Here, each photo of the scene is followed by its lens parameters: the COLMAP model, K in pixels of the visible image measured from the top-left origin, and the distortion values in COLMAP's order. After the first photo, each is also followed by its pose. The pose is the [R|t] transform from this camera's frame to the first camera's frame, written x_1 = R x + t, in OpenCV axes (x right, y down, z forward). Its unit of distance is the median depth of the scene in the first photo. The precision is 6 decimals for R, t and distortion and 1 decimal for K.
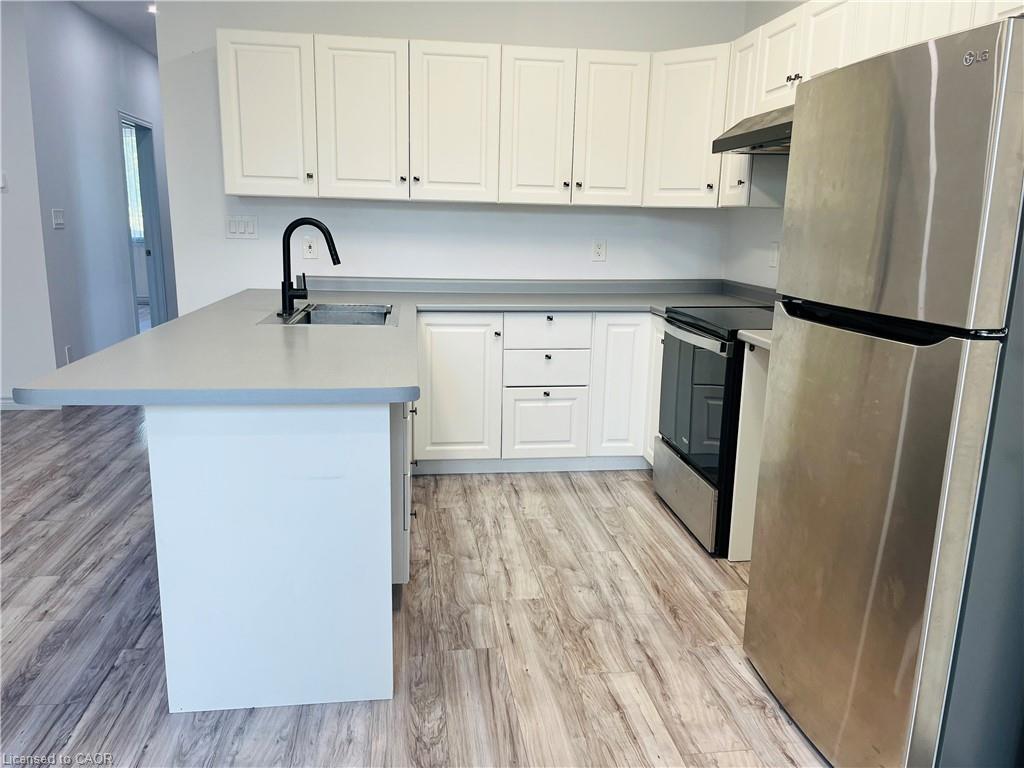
lens RADIAL K [[775.8, 0, 514.7], [0, 775.8, 385.5], [0, 0, 1]] dist [0.065344, -0.089495]
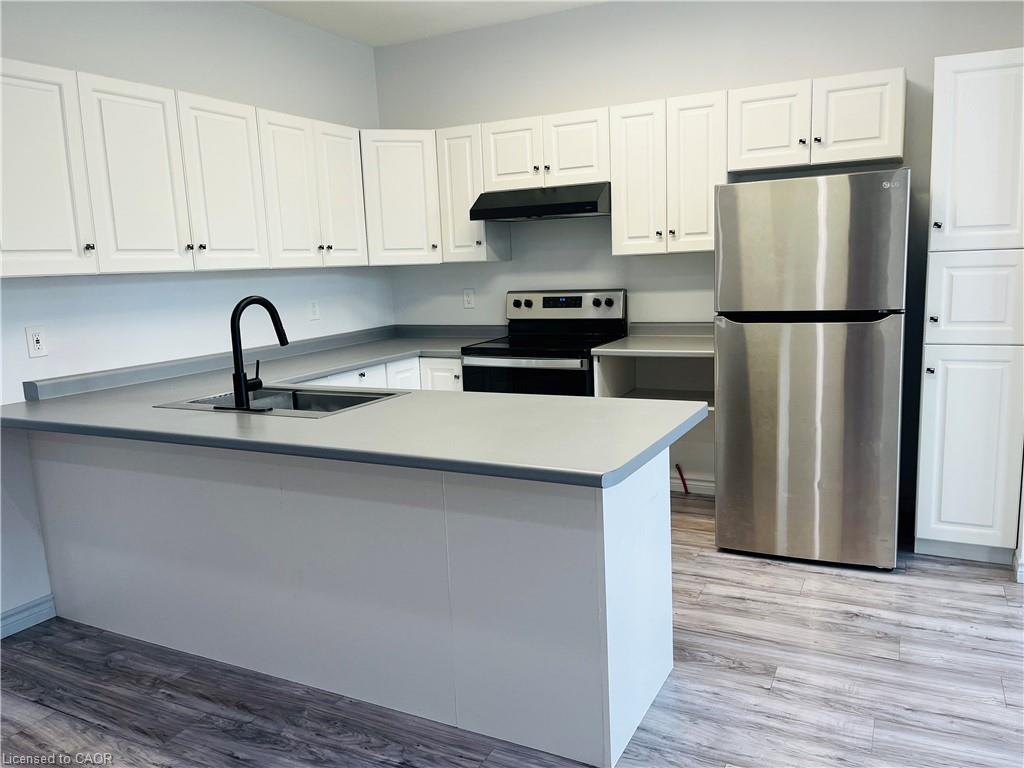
lens RADIAL K [[775.8, 0, 518.8], [0, 775.8, 385.6], [0, 0, 1]] dist [0.065344, -0.089495]
pose [[0.565819, -0.175032, 0.805737, -0.786716], [0.225550, 0.972793, 0.052932, -0.095047], [-0.793080, 0.151784, 0.589903, 0.267044]]
